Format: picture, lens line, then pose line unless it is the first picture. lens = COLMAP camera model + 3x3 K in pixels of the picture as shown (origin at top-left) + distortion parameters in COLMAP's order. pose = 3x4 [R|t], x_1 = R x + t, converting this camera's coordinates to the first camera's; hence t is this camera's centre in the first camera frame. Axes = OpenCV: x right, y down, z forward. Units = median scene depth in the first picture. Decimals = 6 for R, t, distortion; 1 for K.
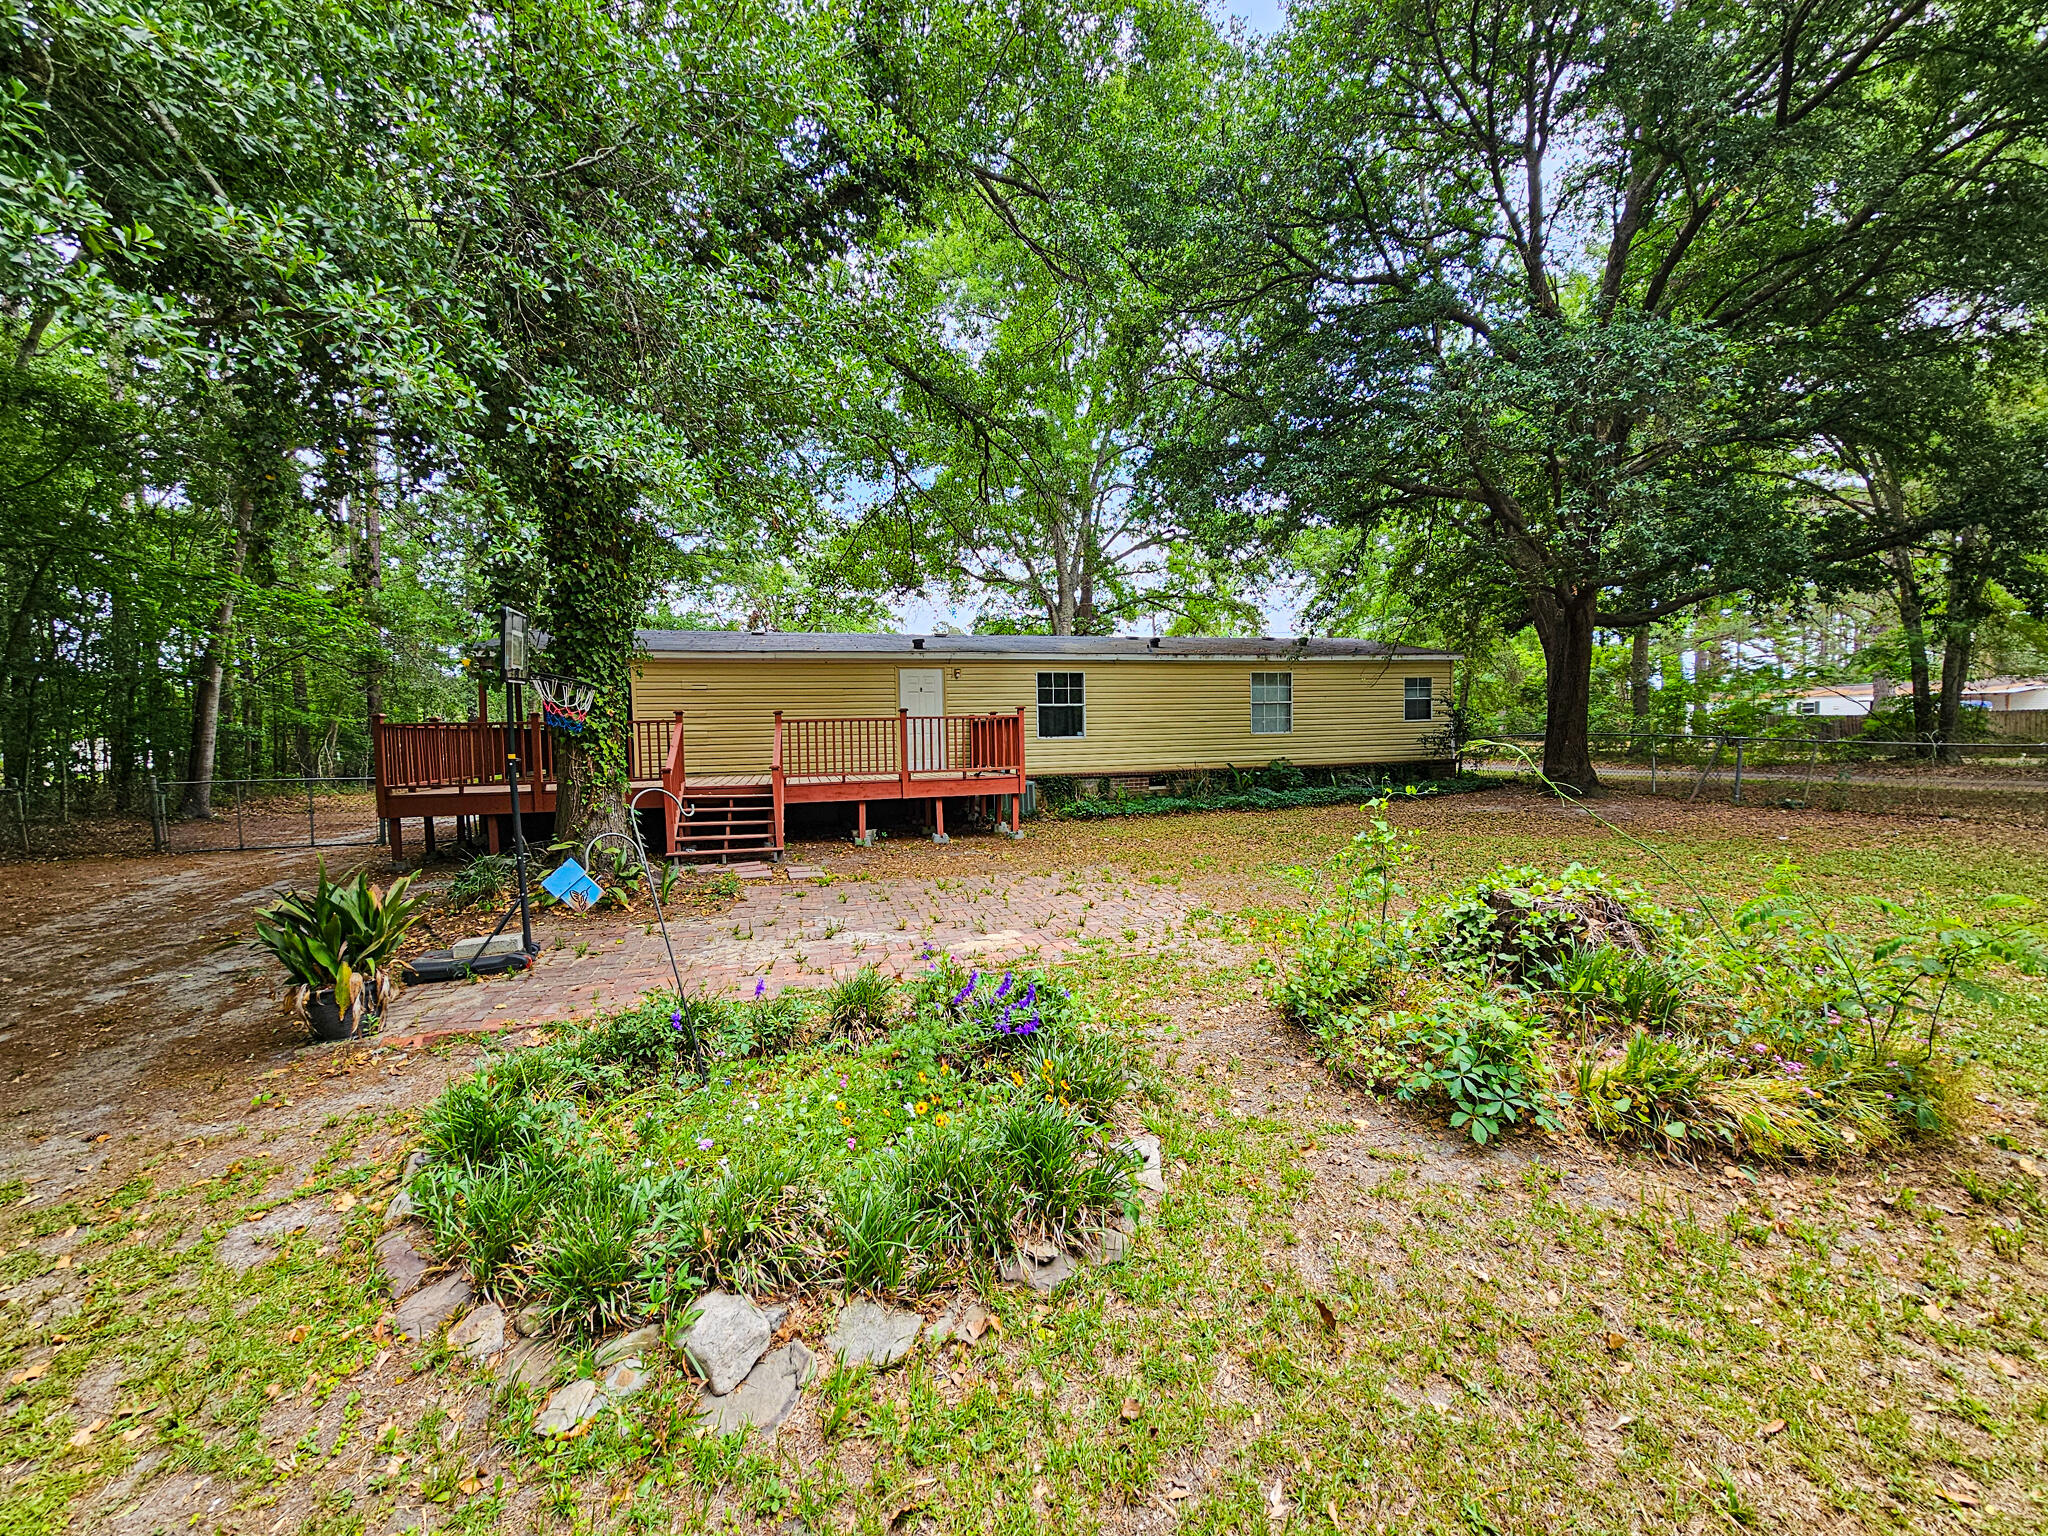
lens RADIAL K [[841.4, 0, 1014.9], [0, 841.4, 774.3], [0, 0, 1]] dist [-0.001743, -0.000062]
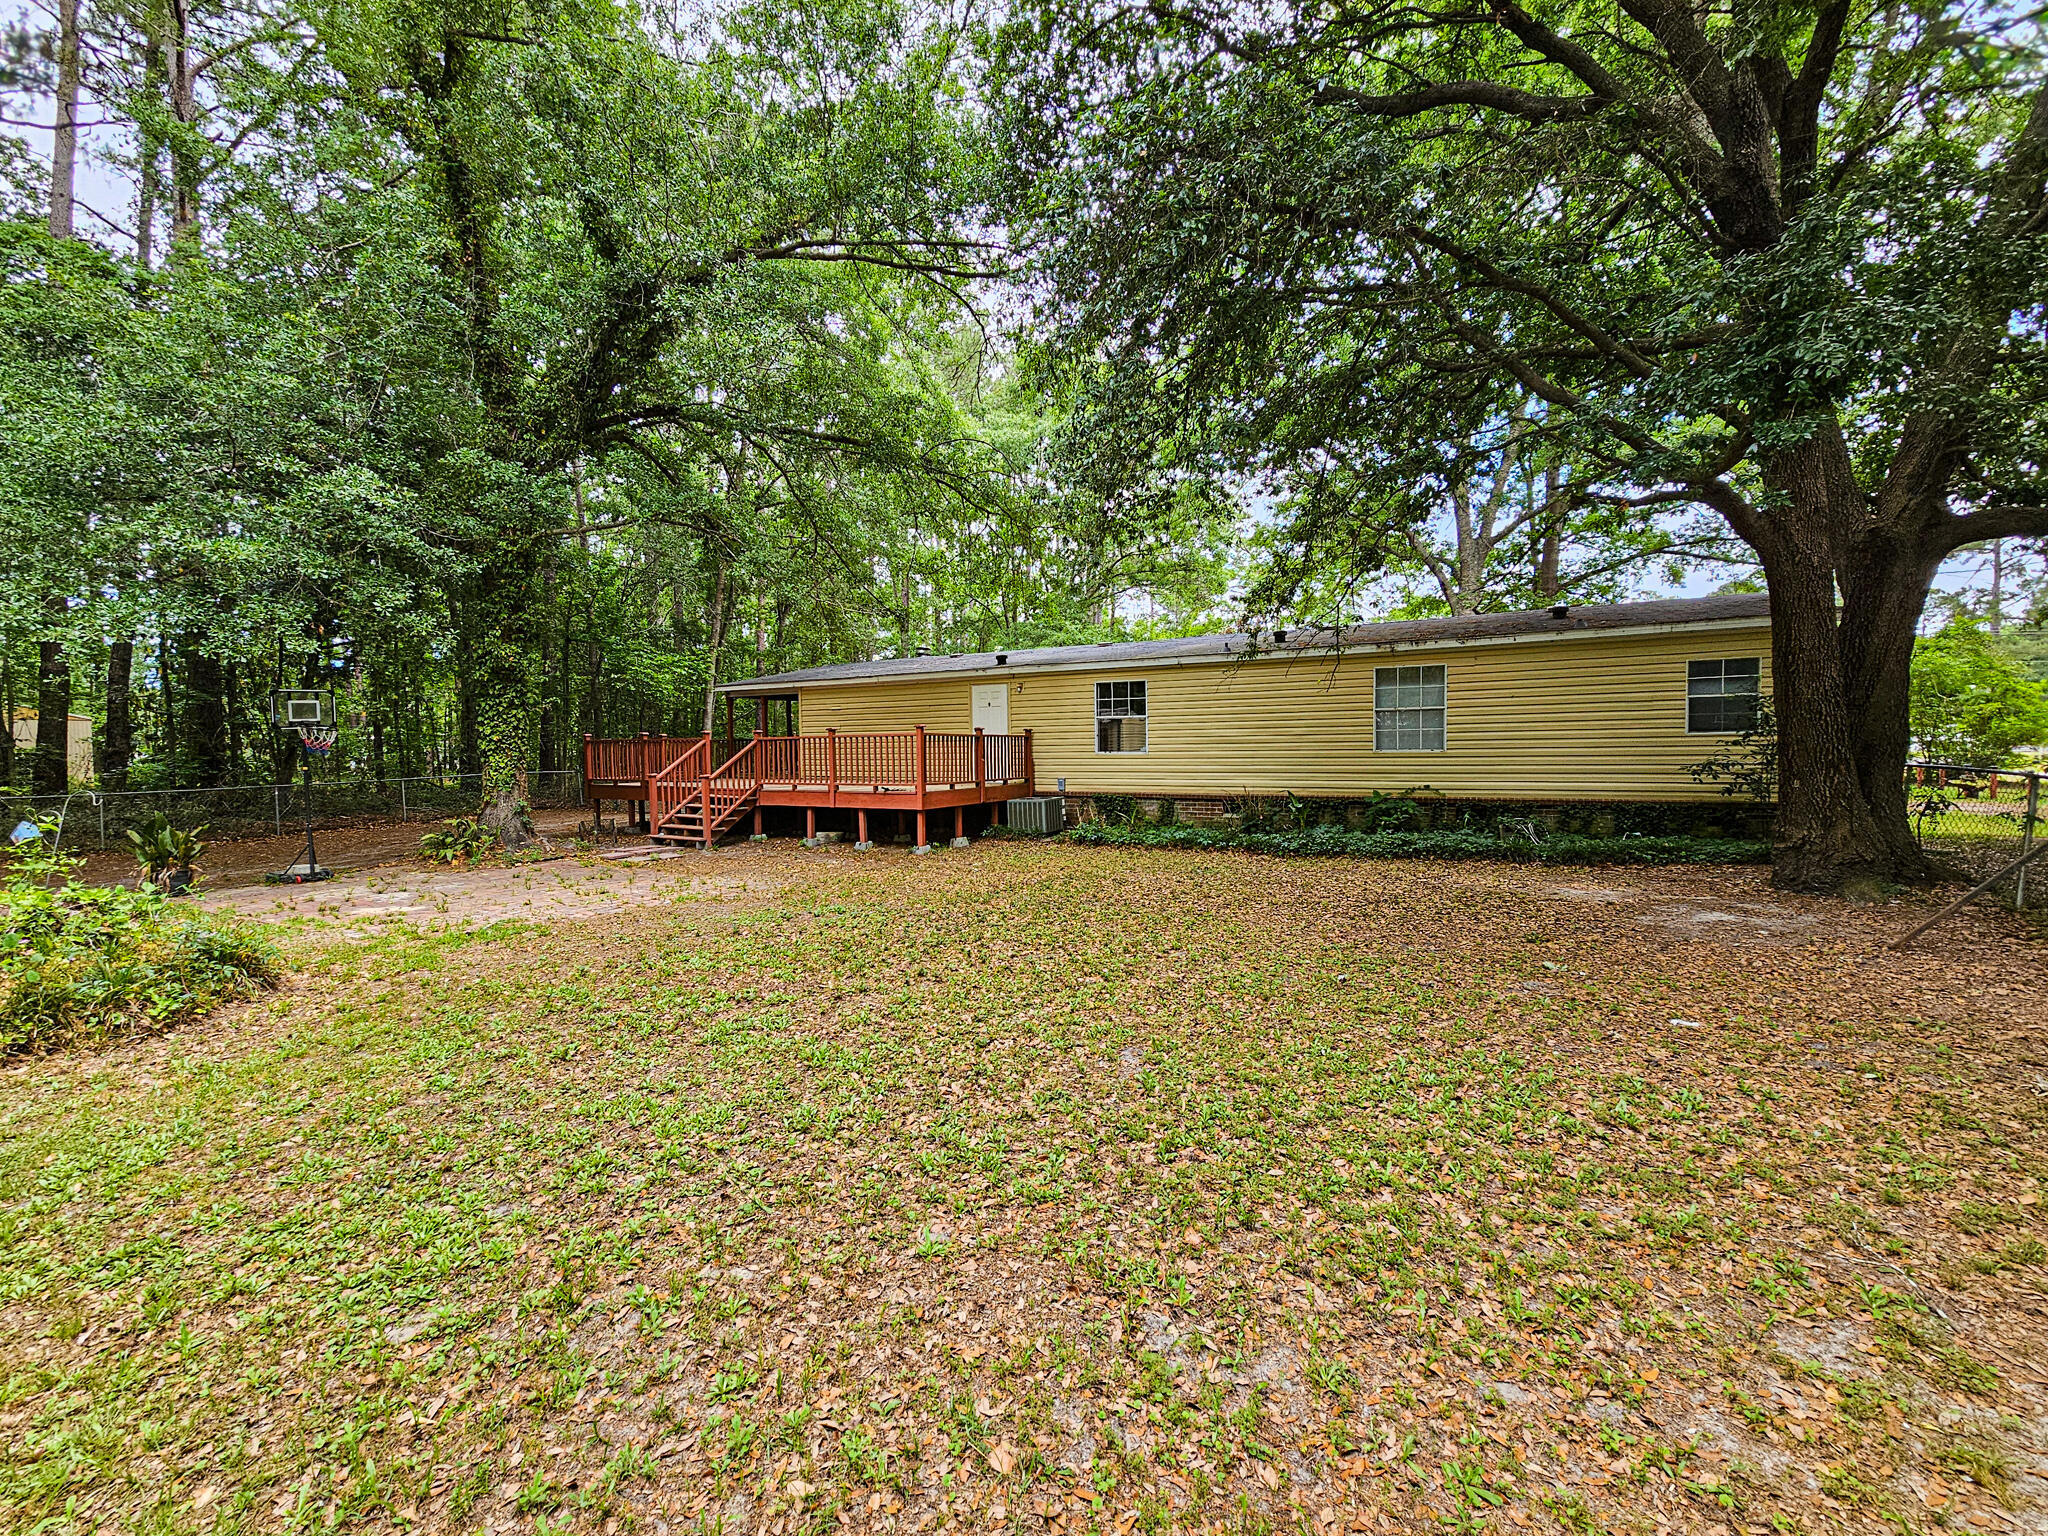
lens RADIAL K [[841.4, 0, 1025.5], [0, 841.4, 768.7], [0, 0, 1]] dist [-0.001743, -0.000062]
pose [[0.730868, 0.028215, -0.681935, 0.578795], [-0.036841, 0.999319, 0.001863, -0.024124], [0.681524, 0.023762, 0.731410, 0.262355]]
